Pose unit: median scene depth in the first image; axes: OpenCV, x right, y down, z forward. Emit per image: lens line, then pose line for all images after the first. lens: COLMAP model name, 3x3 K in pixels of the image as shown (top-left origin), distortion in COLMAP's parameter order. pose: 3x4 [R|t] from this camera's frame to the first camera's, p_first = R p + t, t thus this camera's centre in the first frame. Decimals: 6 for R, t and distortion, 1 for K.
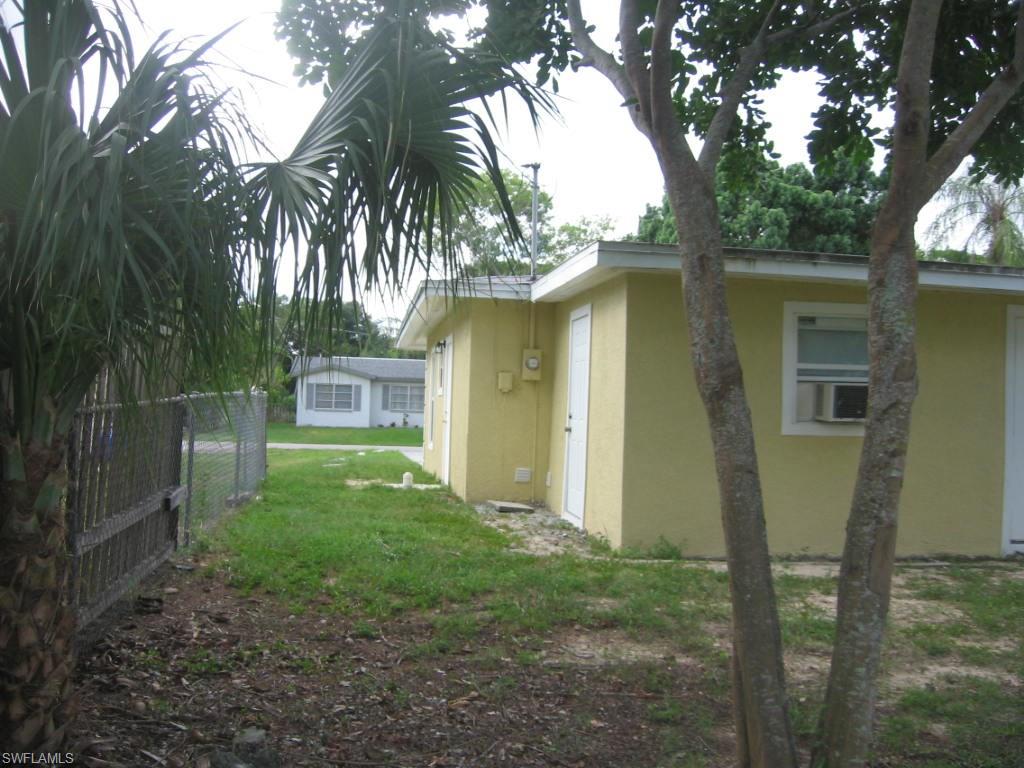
lens RADIAL K [[1061.5, 0, 510.2], [0, 1061.5, 387.5], [0, 0, 1]] dist [-0.111696, 0.000000]
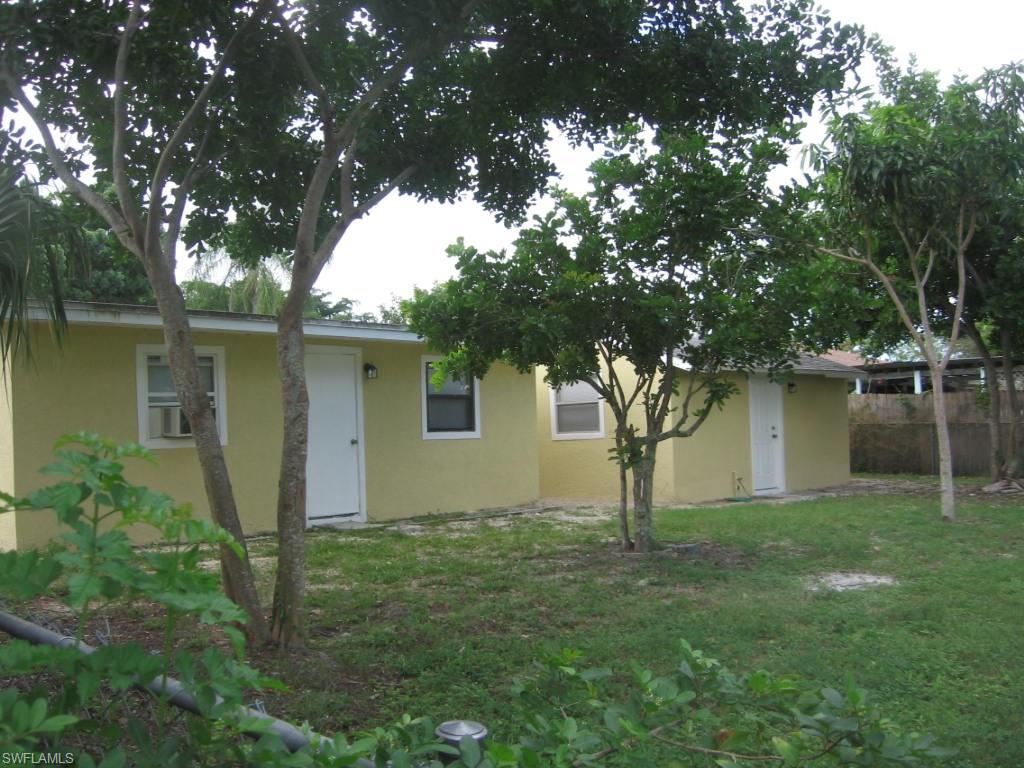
lens RADIAL K [[1061.5, 0, 512.5], [0, 1061.5, 383.3], [0, 0, 1]] dist [-0.111696, 0.000000]
pose [[0.765116, -0.027832, 0.643291, -0.210391], [0.045221, 0.998921, -0.010566, -0.001217], [-0.642303, 0.037175, 0.765549, -0.256813]]
